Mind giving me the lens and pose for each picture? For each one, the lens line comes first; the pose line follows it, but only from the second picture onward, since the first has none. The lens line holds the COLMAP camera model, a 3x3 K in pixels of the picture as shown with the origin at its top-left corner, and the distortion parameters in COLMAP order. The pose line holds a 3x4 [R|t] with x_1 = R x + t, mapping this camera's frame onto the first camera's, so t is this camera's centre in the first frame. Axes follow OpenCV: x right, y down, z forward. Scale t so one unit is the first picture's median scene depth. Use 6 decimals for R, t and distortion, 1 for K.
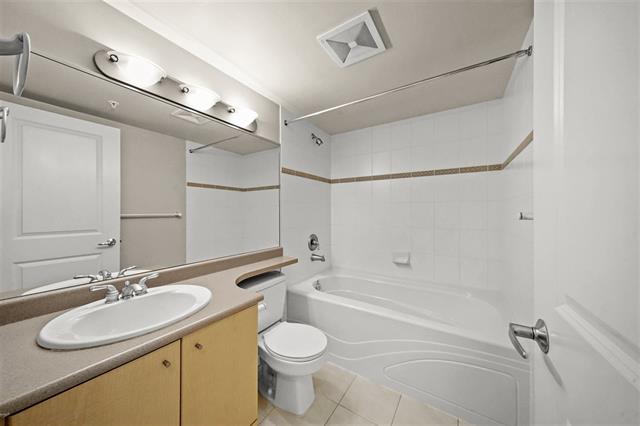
lens RADIAL K [[224.1, 0, 312.8], [0, 224.1, 213.3], [0, 0, 1]] dist [-0.000874, 0.000031]
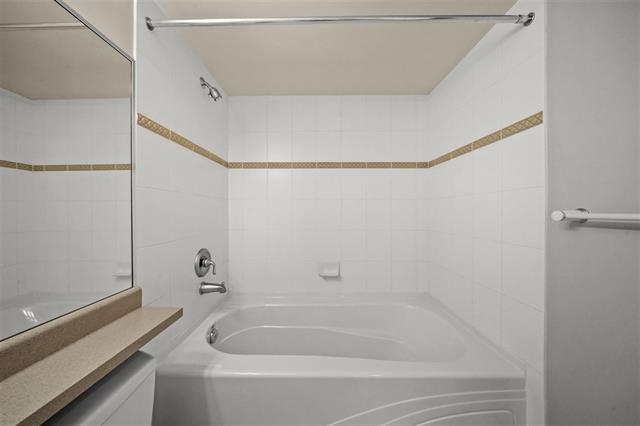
lens RADIAL K [[220.2, 0, 318.4], [0, 220.2, 212.9], [0, 0, 1]] dist [-0.010335, 0.000006]
pose [[0.829889, -0.001963, 0.557925, -0.079873], [0.002631, 0.999996, -0.000395, 0.000715], [-0.557923, 0.001796, 0.829891, 0.414367]]
